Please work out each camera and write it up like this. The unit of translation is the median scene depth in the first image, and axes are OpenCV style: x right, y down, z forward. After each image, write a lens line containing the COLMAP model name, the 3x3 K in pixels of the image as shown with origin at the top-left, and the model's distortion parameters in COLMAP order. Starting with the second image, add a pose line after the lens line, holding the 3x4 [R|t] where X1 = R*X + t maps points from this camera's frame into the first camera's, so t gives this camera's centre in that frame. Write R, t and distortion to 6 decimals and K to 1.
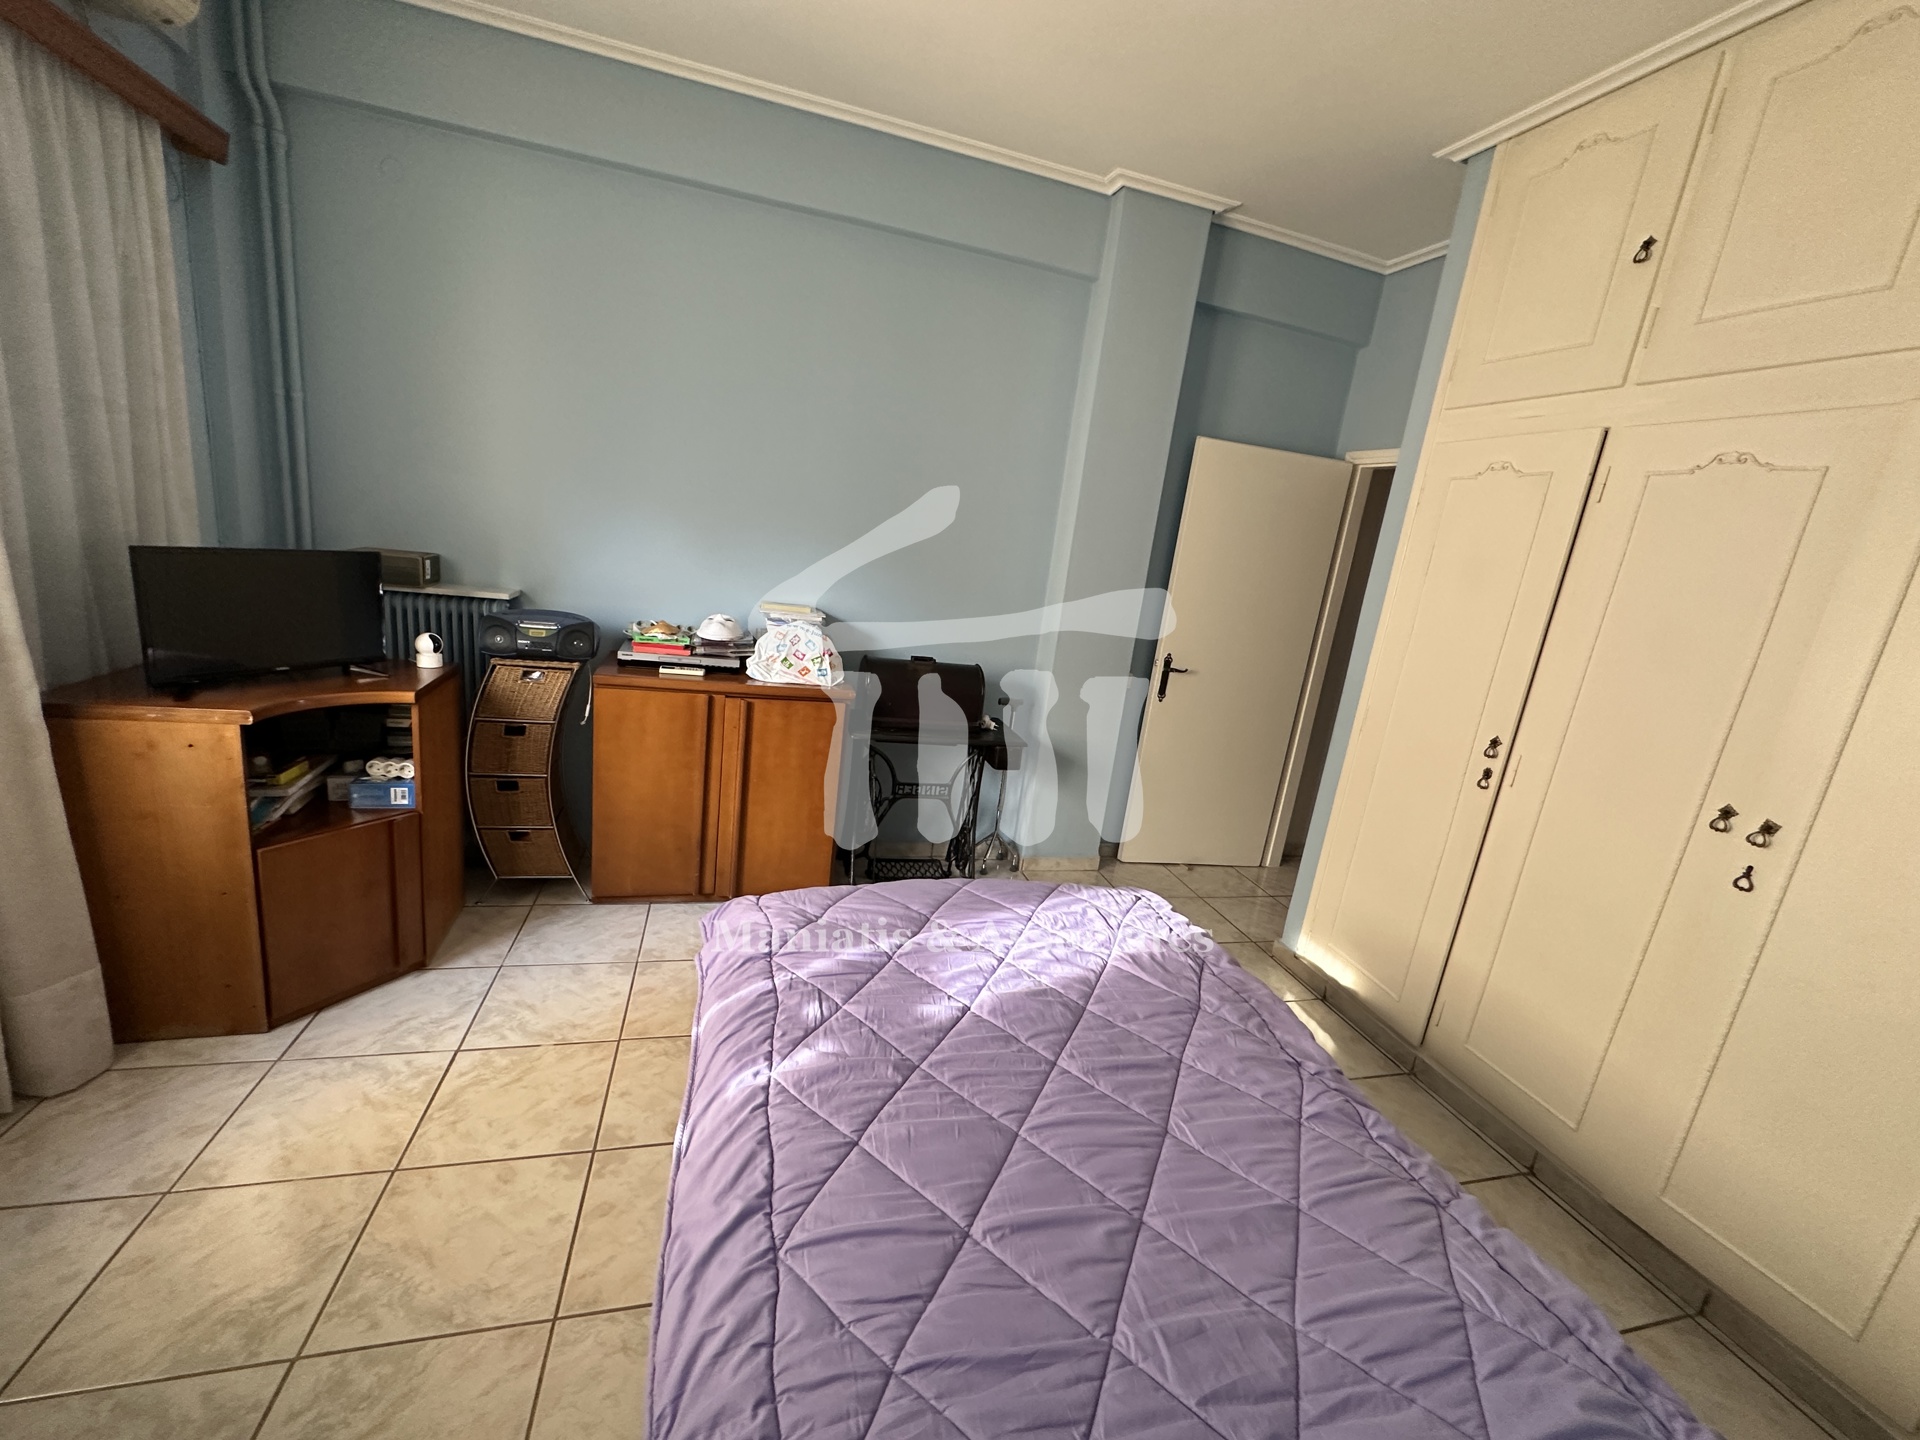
lens RADIAL K [[769.7, 0, 958.4], [0, 769.7, 715.9], [0, 0, 1]] dist [-0.005166, 0.000639]
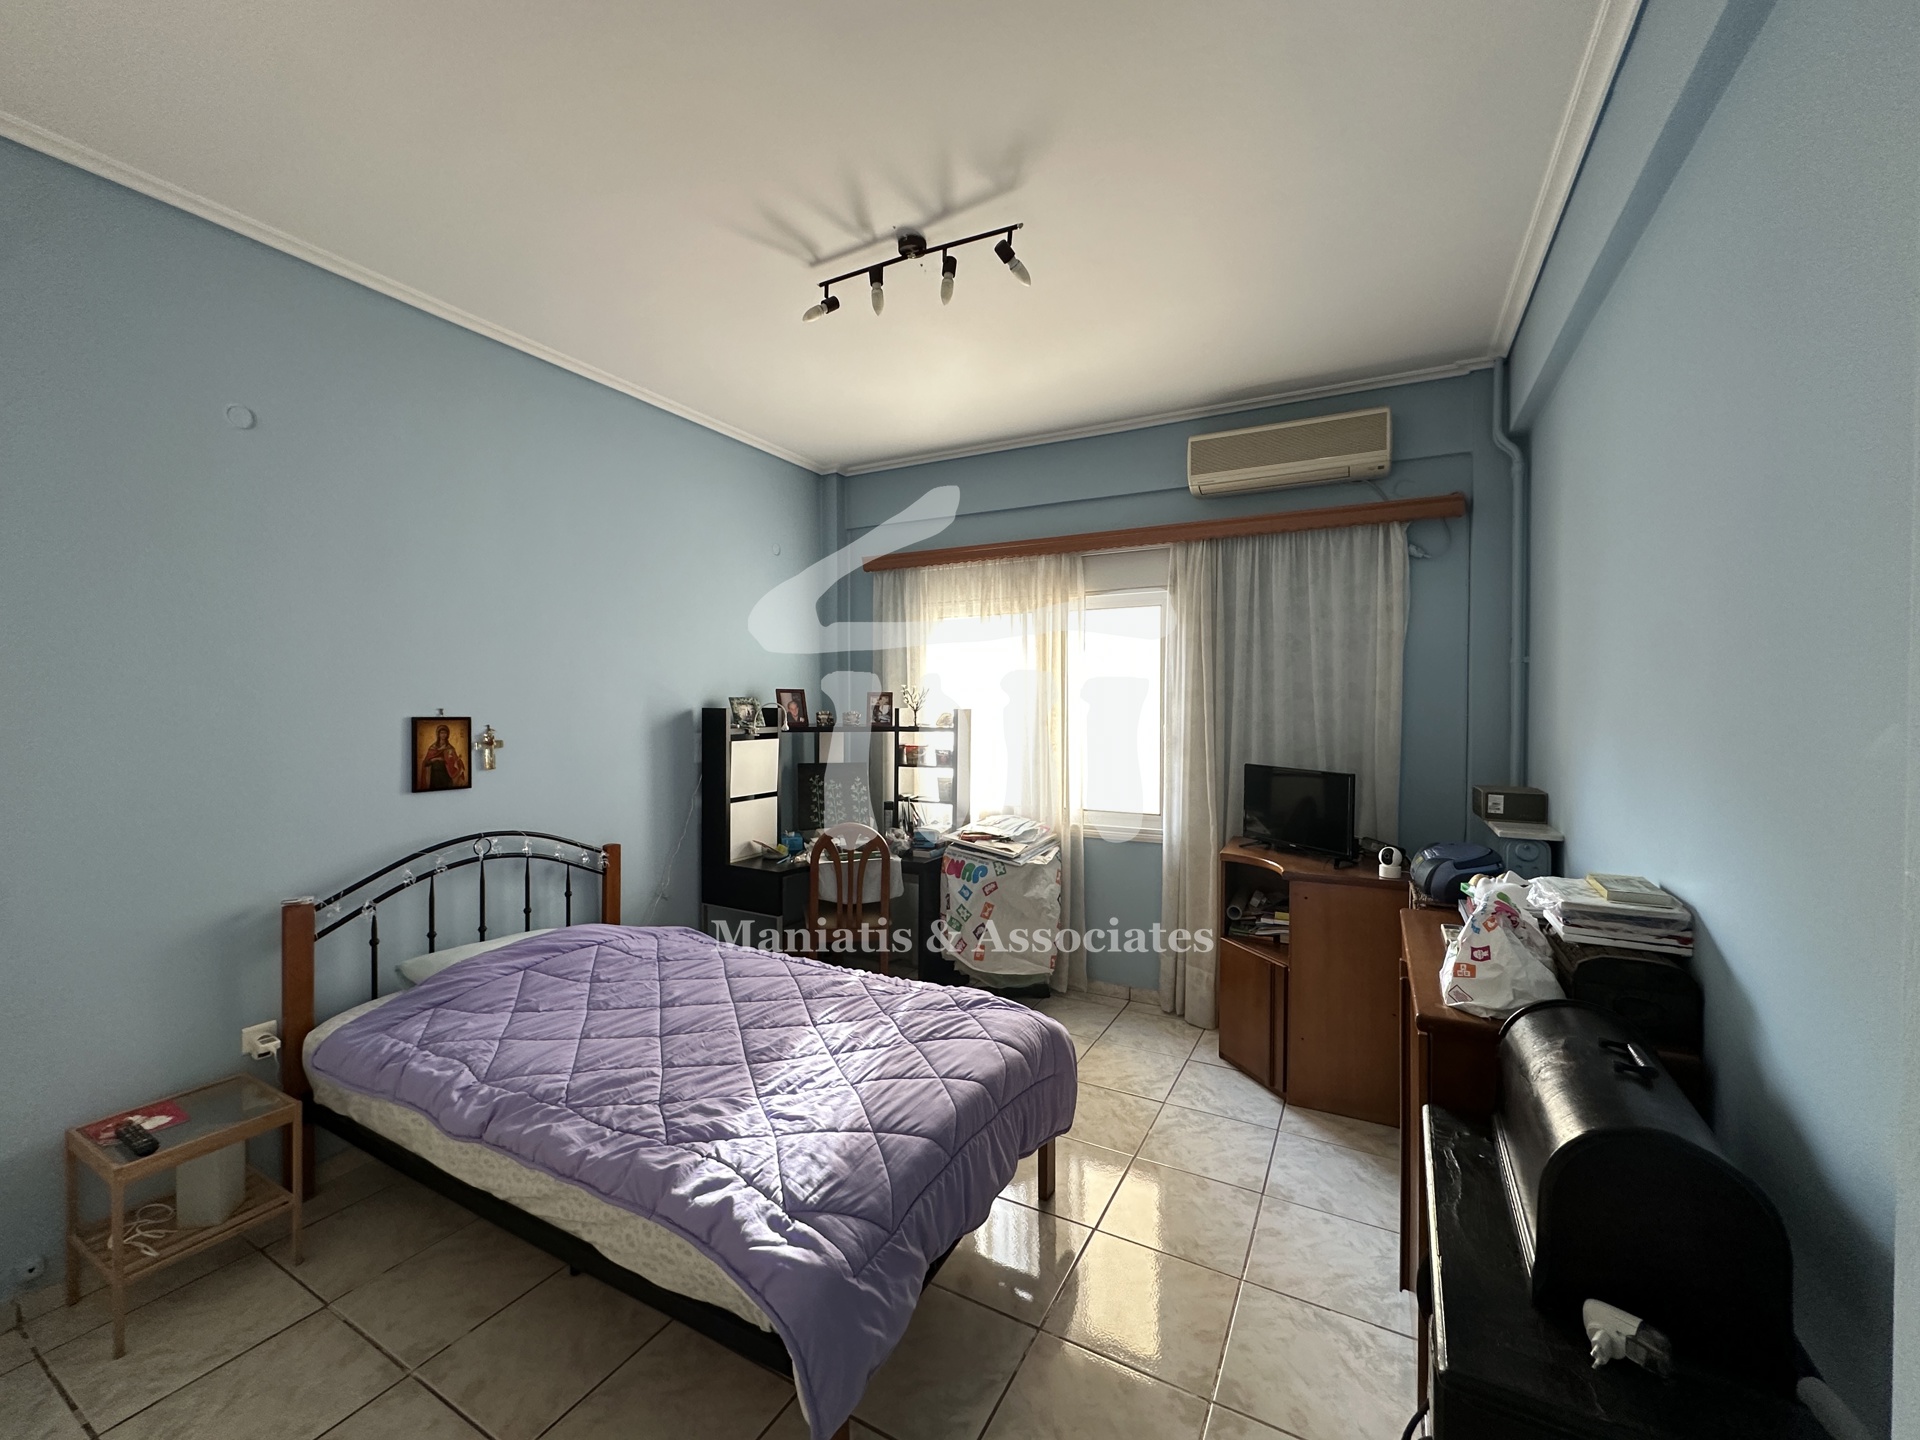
lens RADIAL K [[769.7, 0, 958.4], [0, 769.7, 715.9], [0, 0, 1]] dist [-0.005166, 0.000639]
pose [[-0.690733, -0.110114, -0.714676, 0.598951], [-0.248541, 0.964276, 0.091643, -0.244014], [0.679054, 0.240927, -0.693426, 1.326627]]
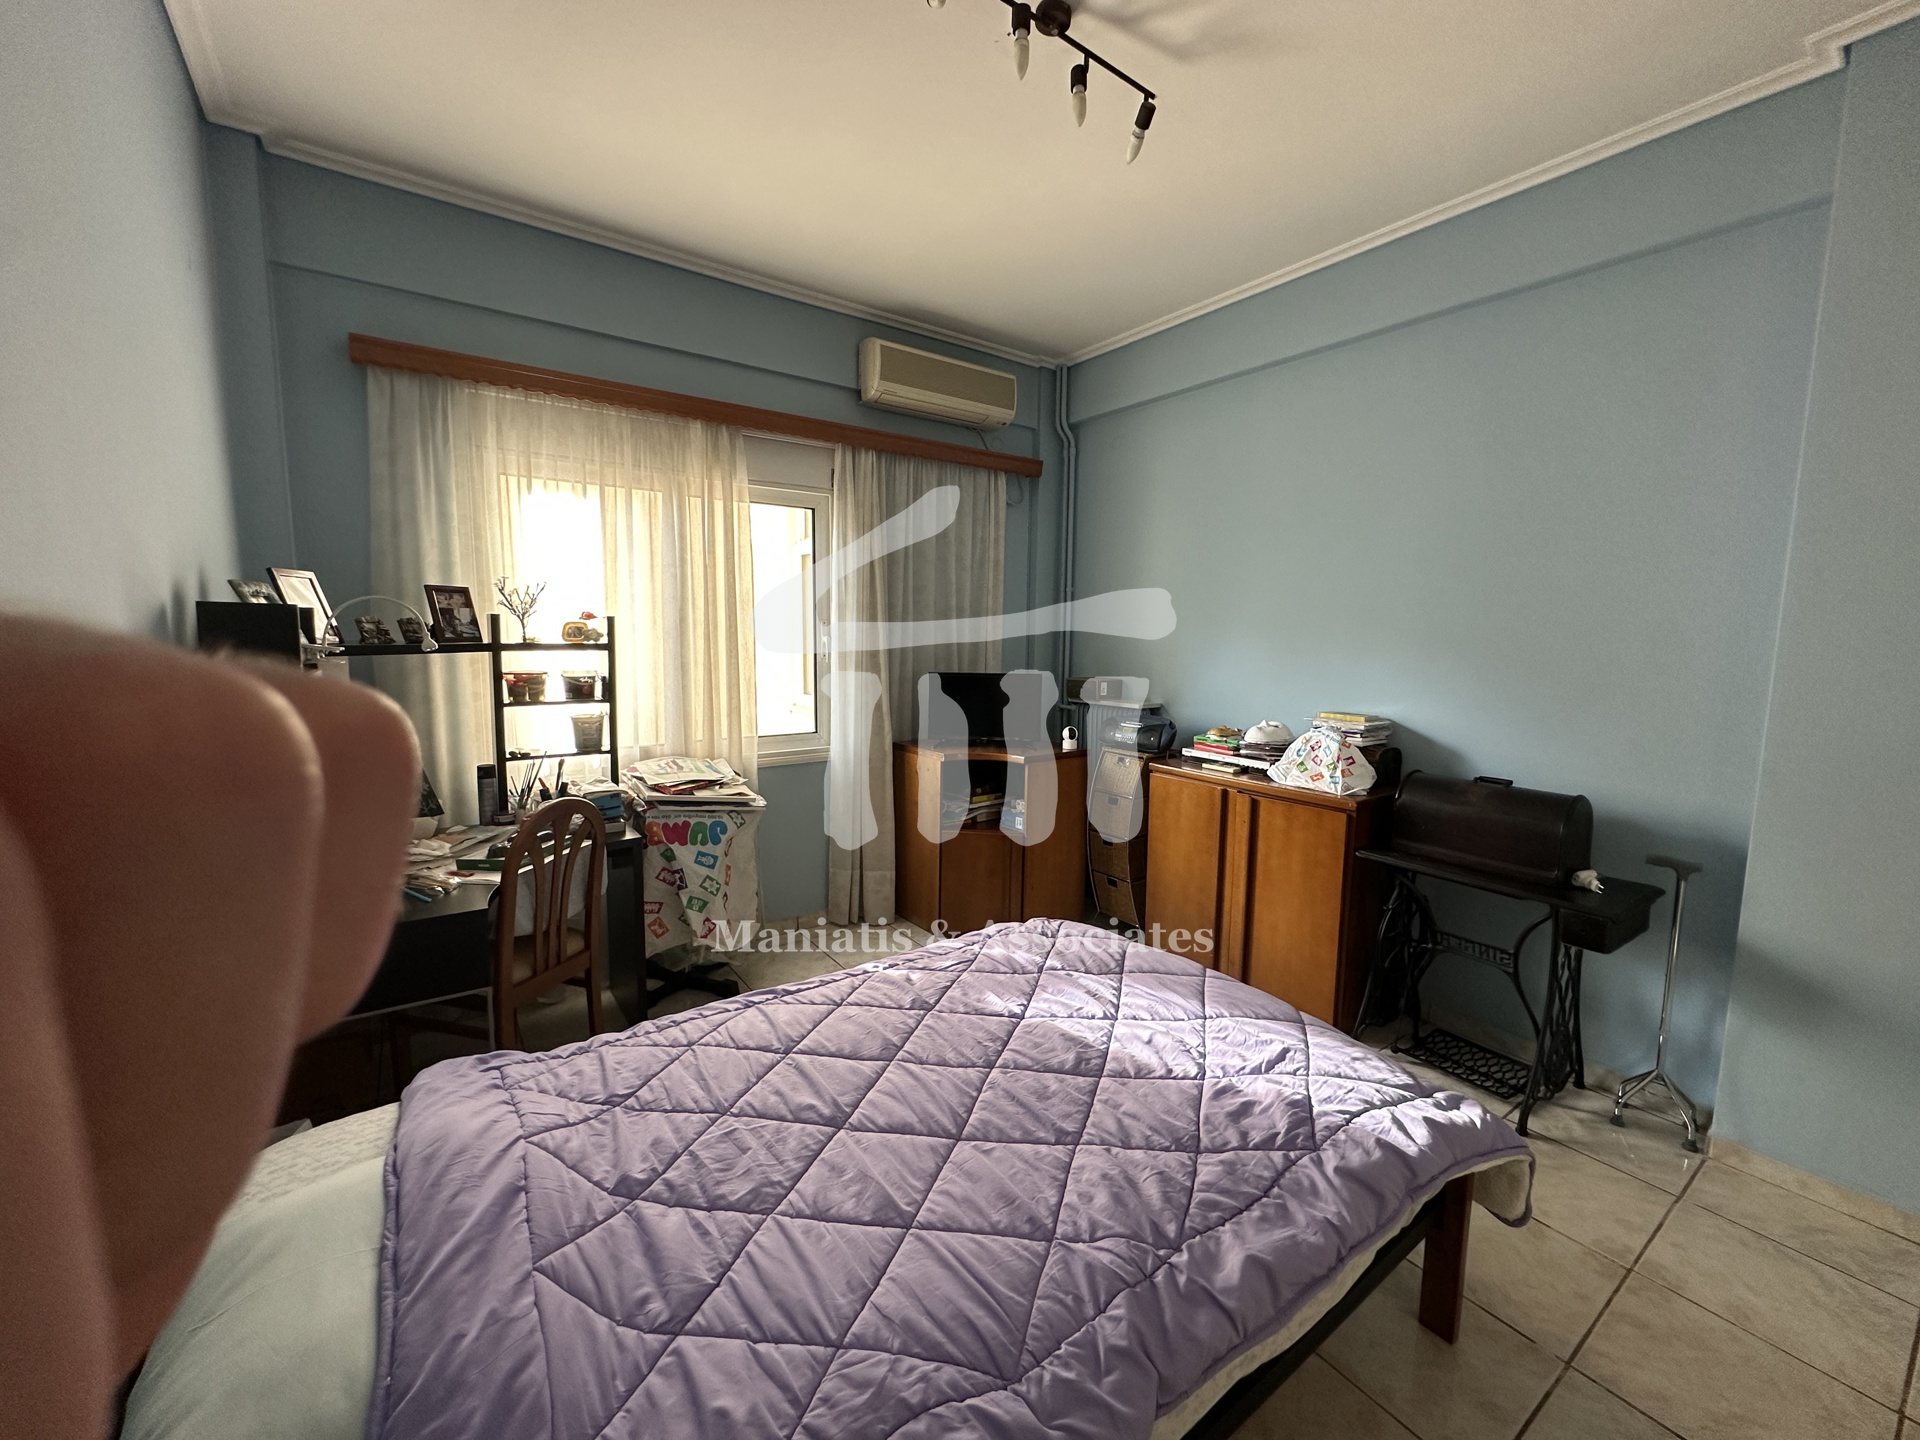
lens RADIAL K [[769.7, 0, 958.4], [0, 769.7, 715.9], [0, 0, 1]] dist [-0.005166, 0.000639]
pose [[0.336389, -0.012185, -0.941644, 0.682656], [-0.188869, 0.978727, -0.080136, 0.036475], [0.922589, 0.204805, 0.326932, 0.297999]]
